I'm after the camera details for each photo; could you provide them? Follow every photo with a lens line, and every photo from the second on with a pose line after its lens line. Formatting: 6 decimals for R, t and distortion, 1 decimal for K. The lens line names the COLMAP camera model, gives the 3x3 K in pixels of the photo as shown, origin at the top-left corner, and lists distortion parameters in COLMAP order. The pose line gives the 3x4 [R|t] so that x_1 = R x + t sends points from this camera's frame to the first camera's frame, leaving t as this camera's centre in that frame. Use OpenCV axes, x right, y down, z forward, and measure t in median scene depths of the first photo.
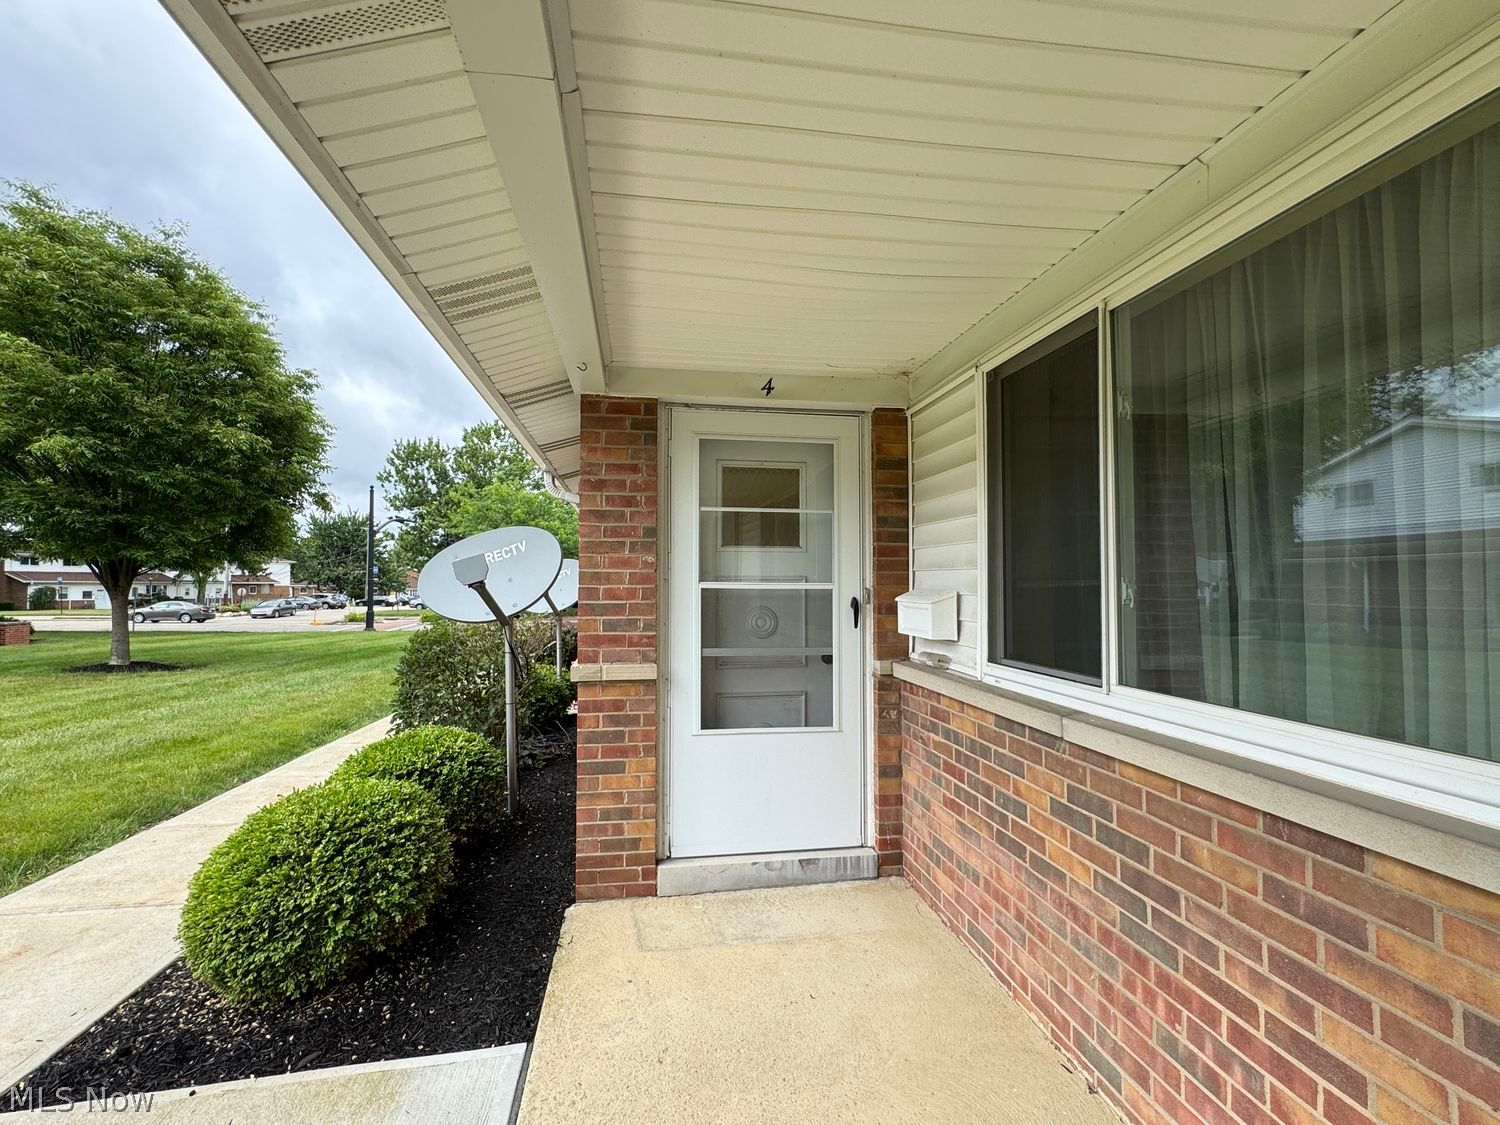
lens RADIAL K [[708.3, 0, 744.7], [0, 708.3, 563.4], [0, 0, 1]] dist [-0.000707, -0.001016]
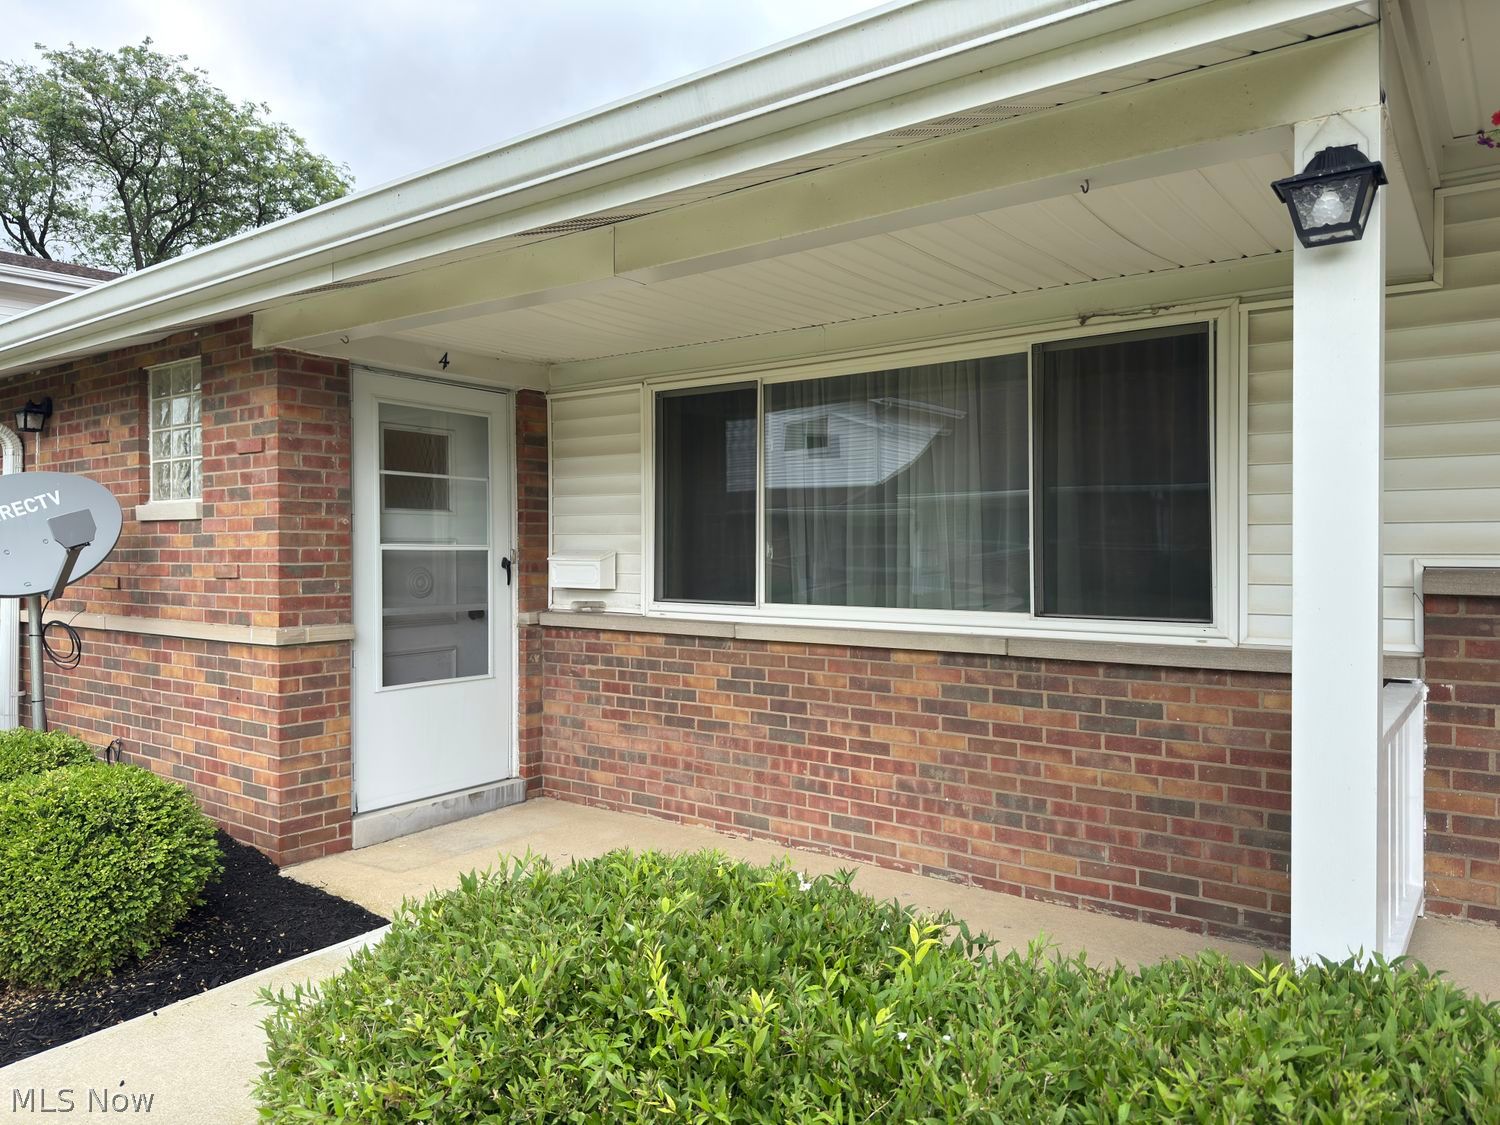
lens RADIAL K [[1035.3, 0, 749.5], [0, 1035.3, 558.0], [0, 0, 1]] dist [0.052933, -0.007521]
pose [[0.712888, -0.009052, 0.701220, -0.774871], [-0.017605, 0.999371, 0.030799, -0.009117], [-0.701057, -0.034301, 0.712280, -0.470769]]
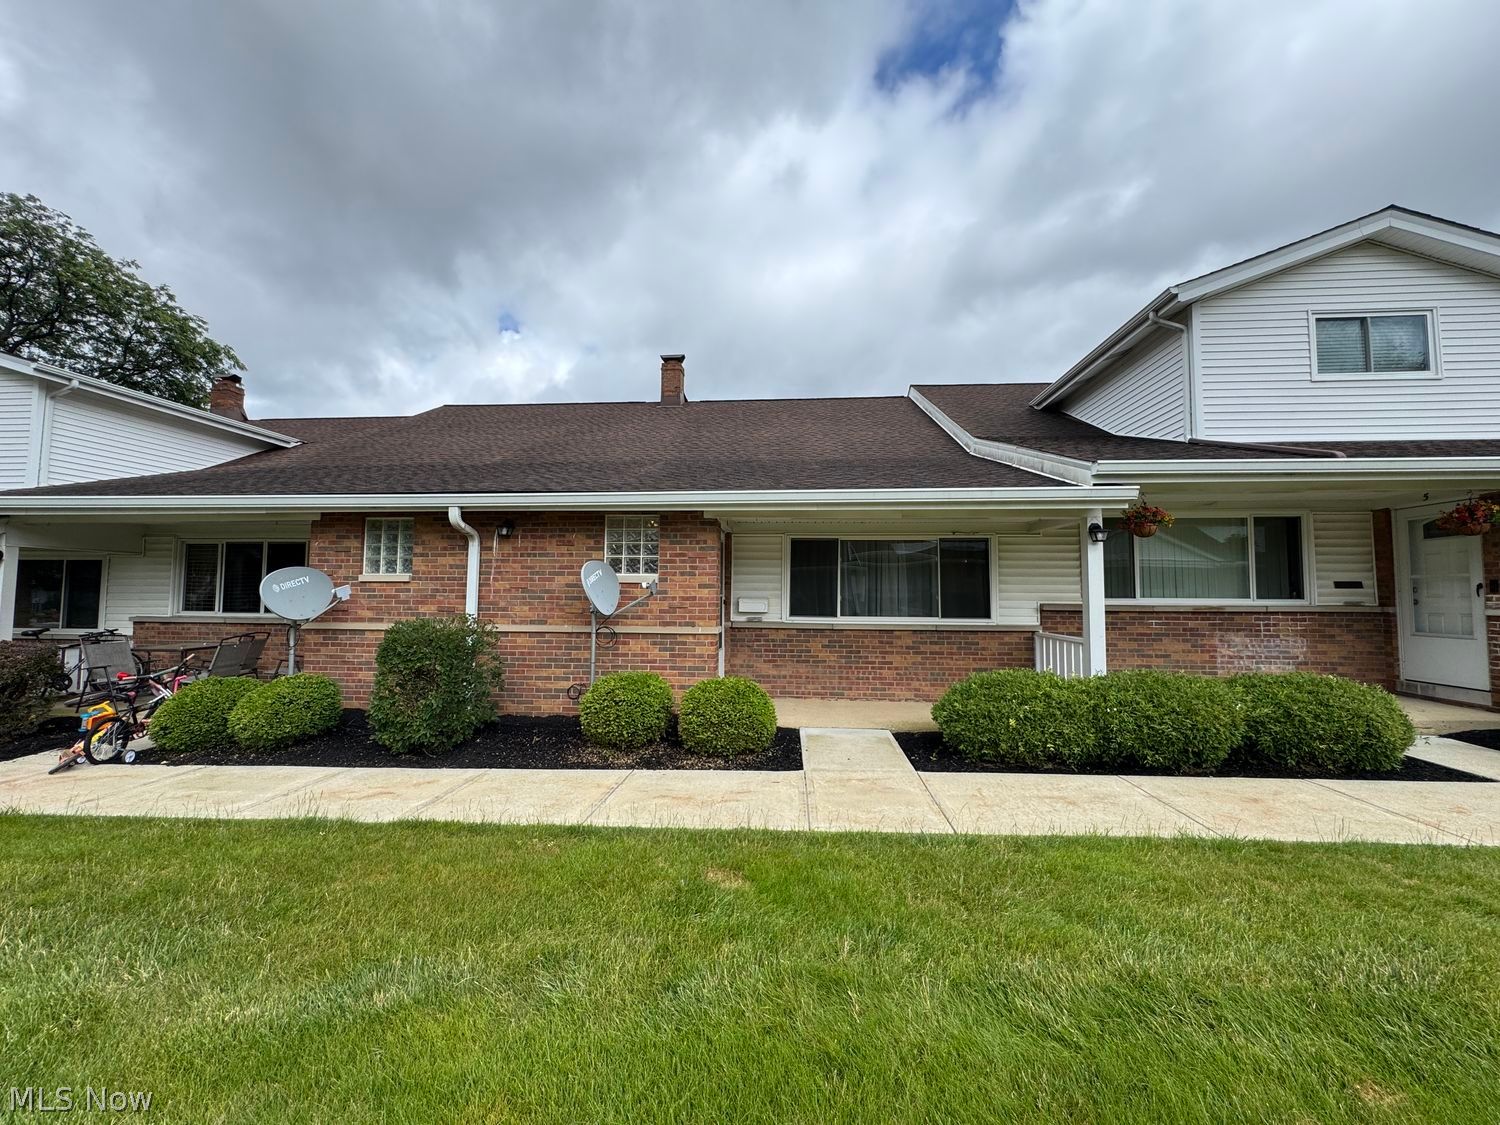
lens RADIAL K [[602.9, 0, 747.4], [0, 602.9, 563.2], [0, 0, 1]] dist [-0.006306, -0.000126]
pose [[0.231651, 0.055272, 0.971227, -2.263876], [-0.035653, 0.998196, -0.048303, 0.017116], [-0.972145, -0.023437, 0.233204, 0.399665]]
